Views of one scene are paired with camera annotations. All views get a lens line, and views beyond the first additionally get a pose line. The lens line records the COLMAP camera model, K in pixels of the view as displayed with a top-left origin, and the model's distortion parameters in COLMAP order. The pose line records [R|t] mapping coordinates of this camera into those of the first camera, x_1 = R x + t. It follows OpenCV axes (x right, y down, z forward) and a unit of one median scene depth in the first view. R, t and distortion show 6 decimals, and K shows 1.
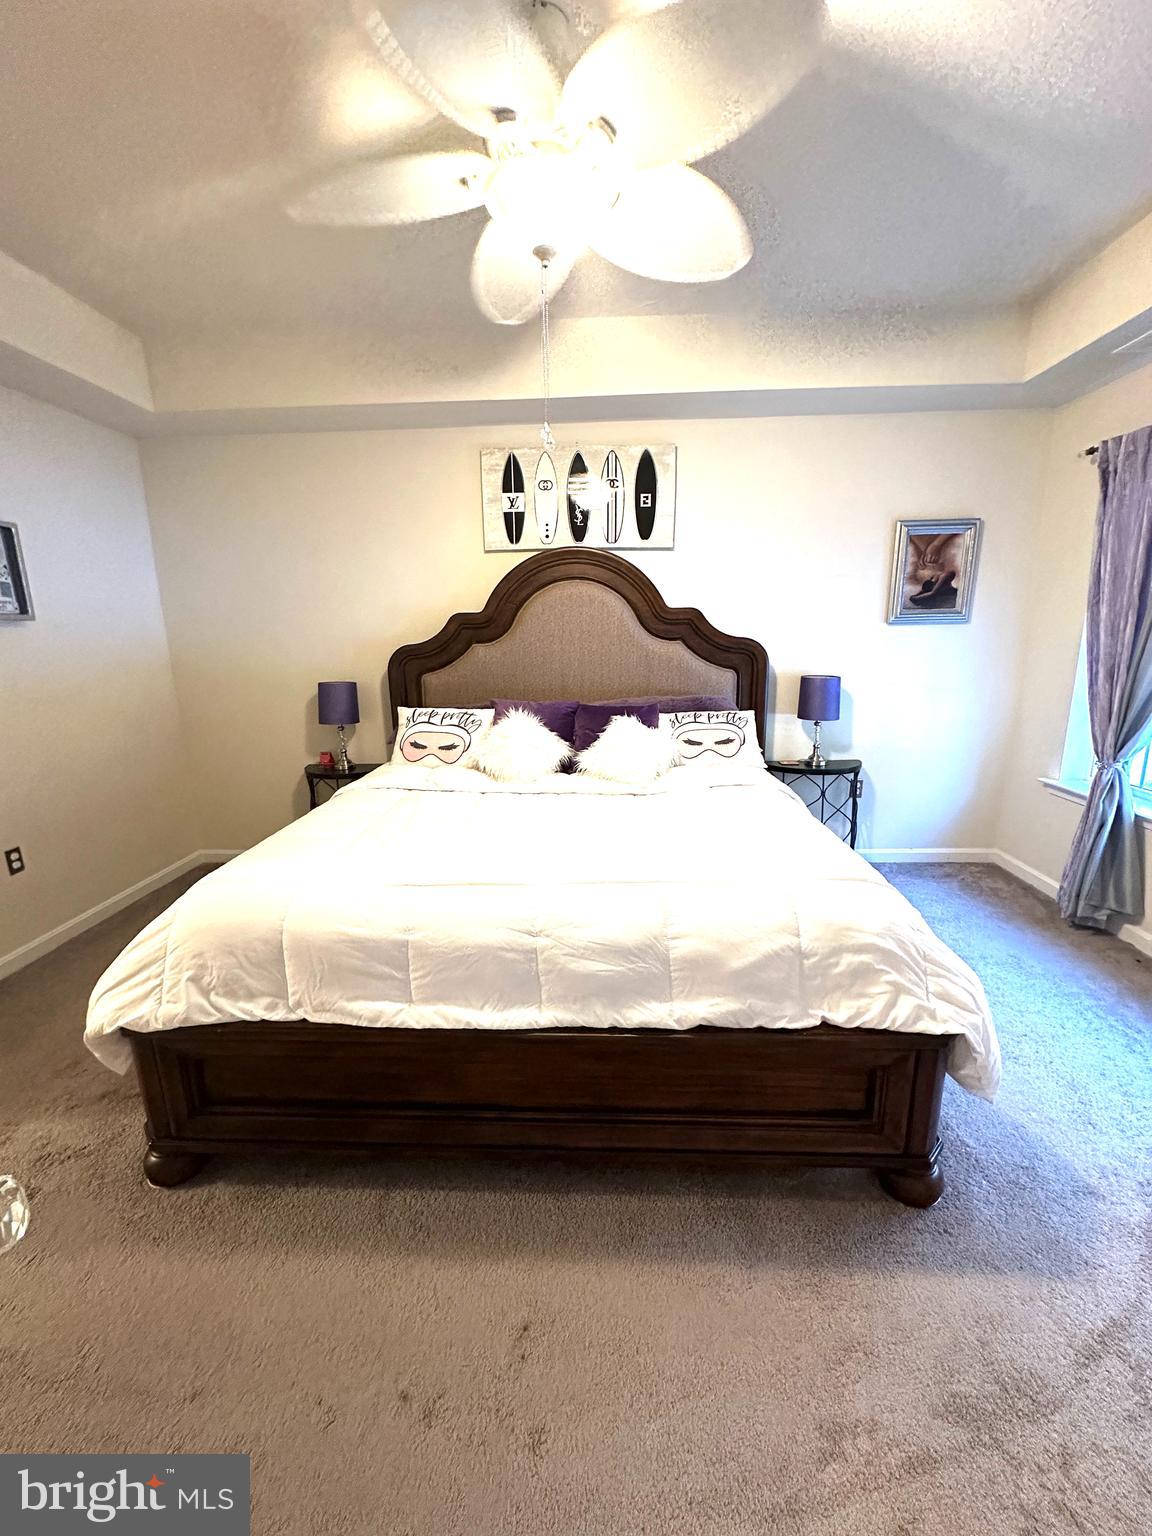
lens RADIAL K [[610.7, 0, 579.8], [0, 610.7, 770.8], [0, 0, 1]] dist [-0.001199, -0.000034]
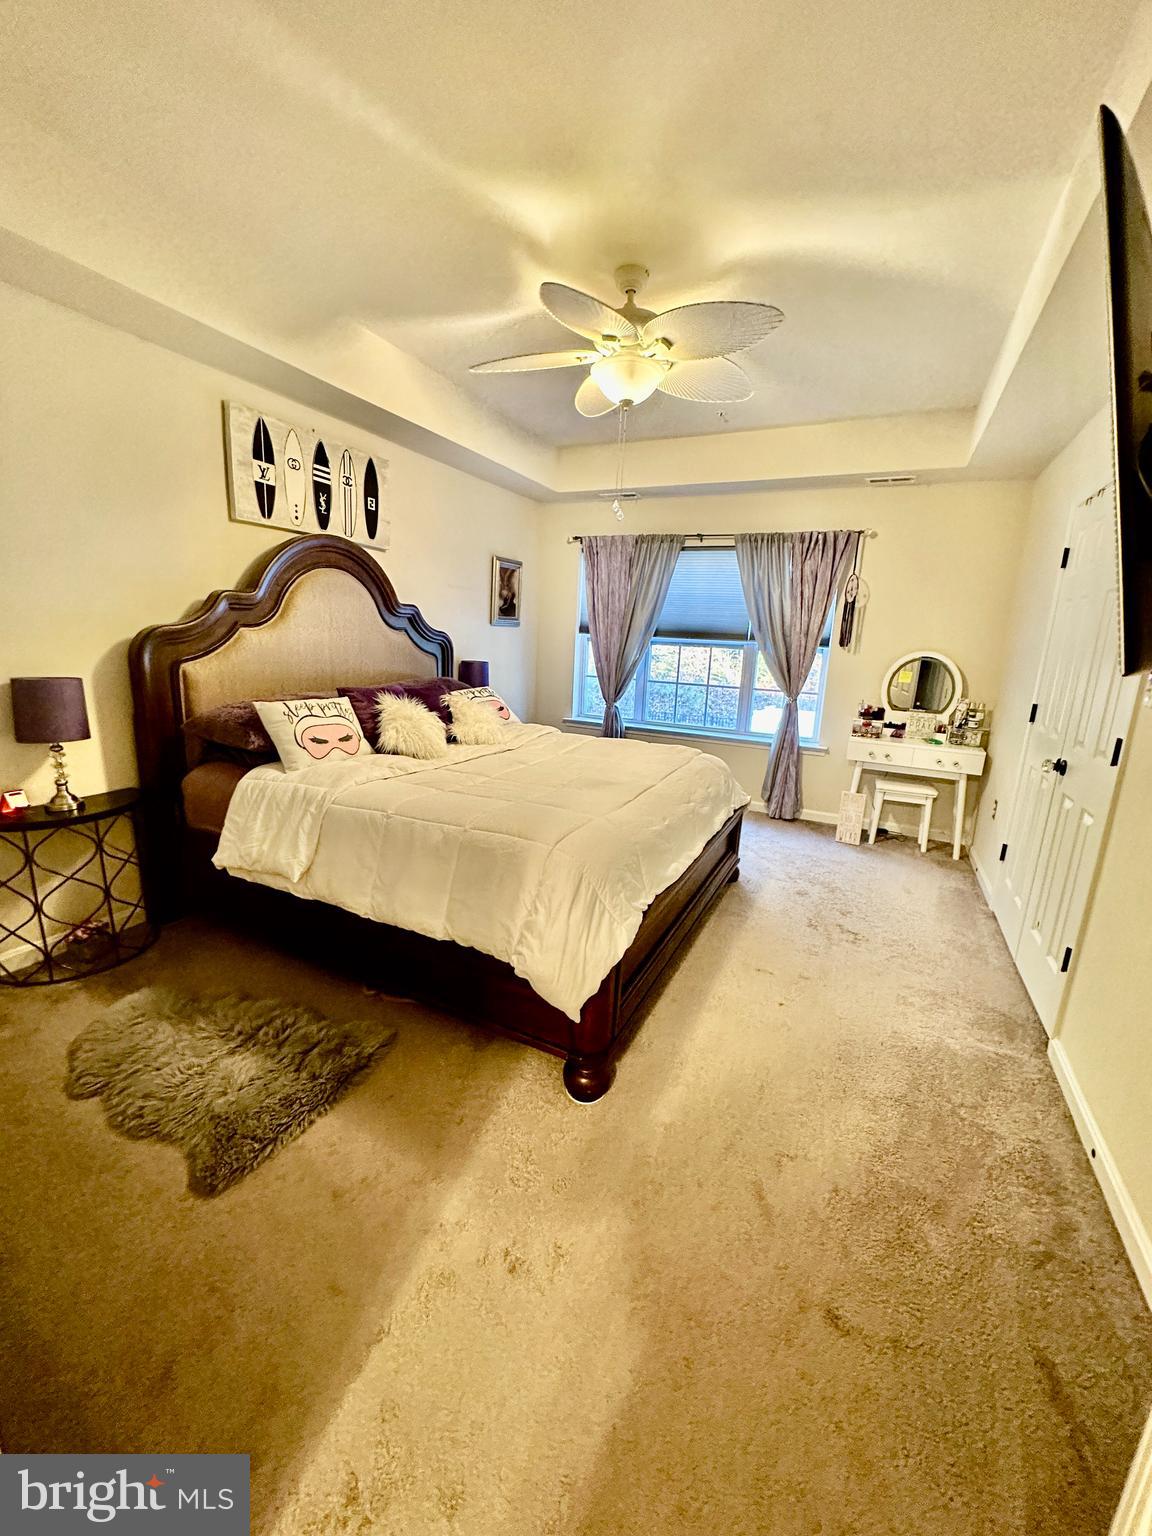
lens RADIAL K [[610.7, 0, 579.8], [0, 610.7, 770.8], [0, 0, 1]] dist [-0.001199, -0.000034]
pose [[0.400768, -0.171090, 0.900063, -0.812122], [0.159659, 0.980419, 0.115274, -0.035163], [-0.902161, 0.097504, 0.420237, 0.239140]]
